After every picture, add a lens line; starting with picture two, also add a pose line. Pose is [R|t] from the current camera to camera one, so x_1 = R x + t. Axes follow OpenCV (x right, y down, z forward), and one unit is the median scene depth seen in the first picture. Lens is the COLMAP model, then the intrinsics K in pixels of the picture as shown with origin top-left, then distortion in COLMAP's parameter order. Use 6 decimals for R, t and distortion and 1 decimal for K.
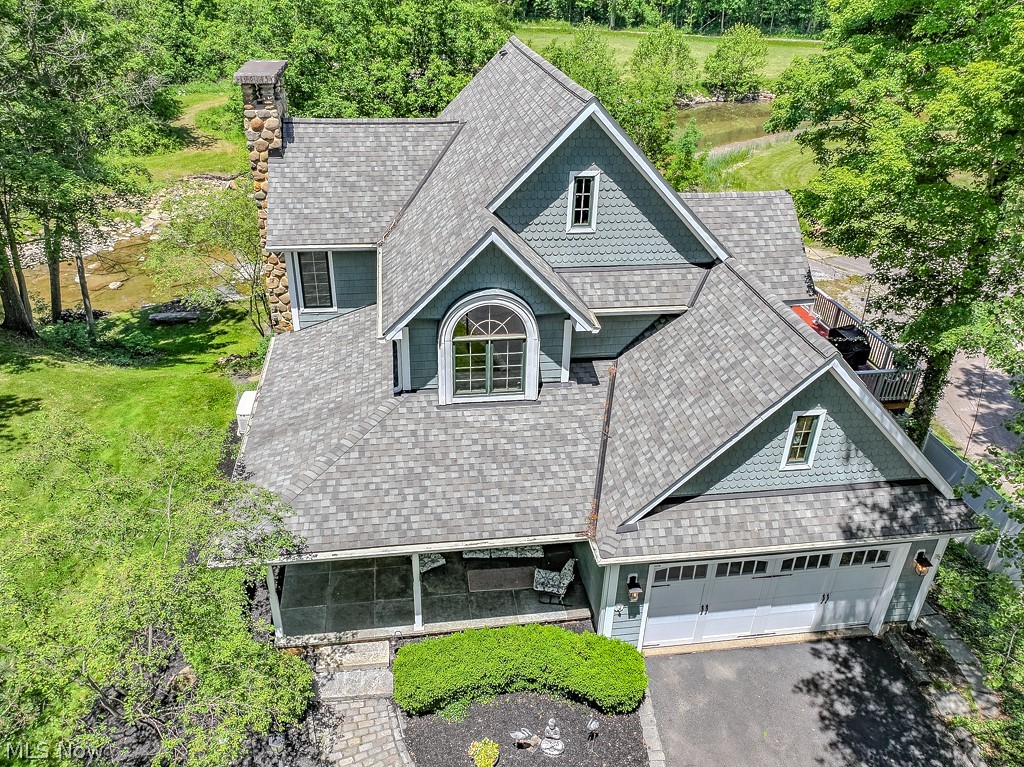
lens RADIAL K [[755.8, 0, 512.0], [0, 755.8, 383.5], [0, 0, 1]] dist [-0.000520, 0.004732]
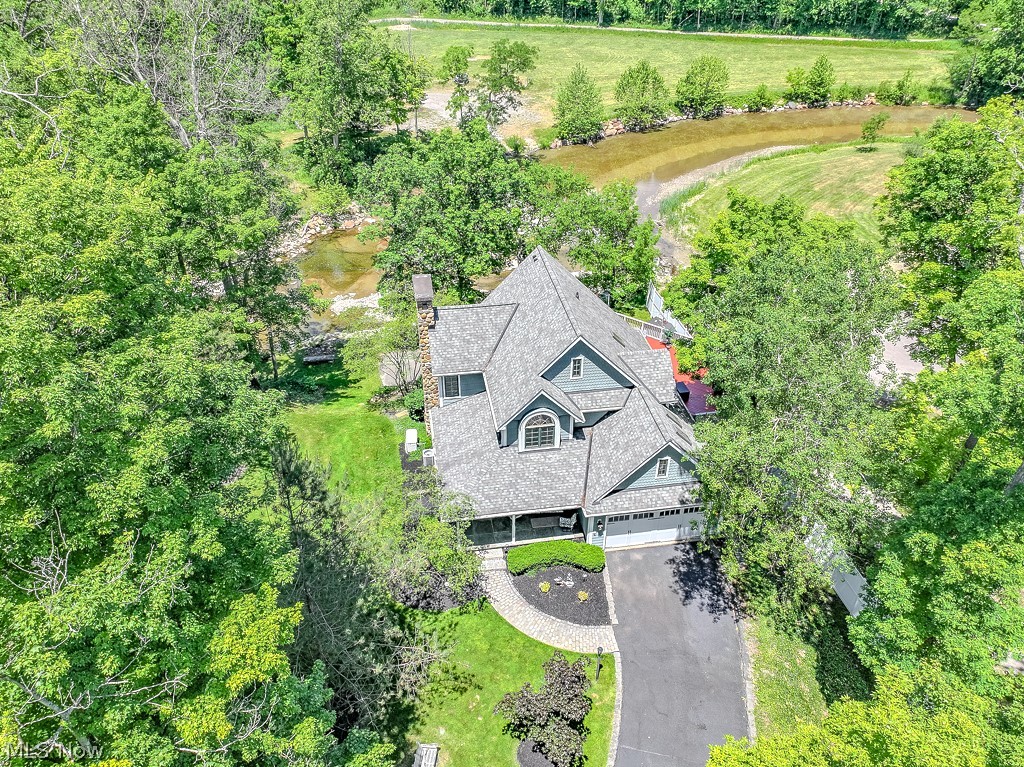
lens RADIAL K [[716.9, 0, 515.6], [0, 716.9, 384.5], [0, 0, 1]] dist [0.006214, 0.003600]
pose [[0.999607, -0.028038, -0.000051, -0.103579], [0.027948, 0.996268, 0.081666, -0.382265], [-0.002239, -0.081635, 0.996660, -1.289190]]
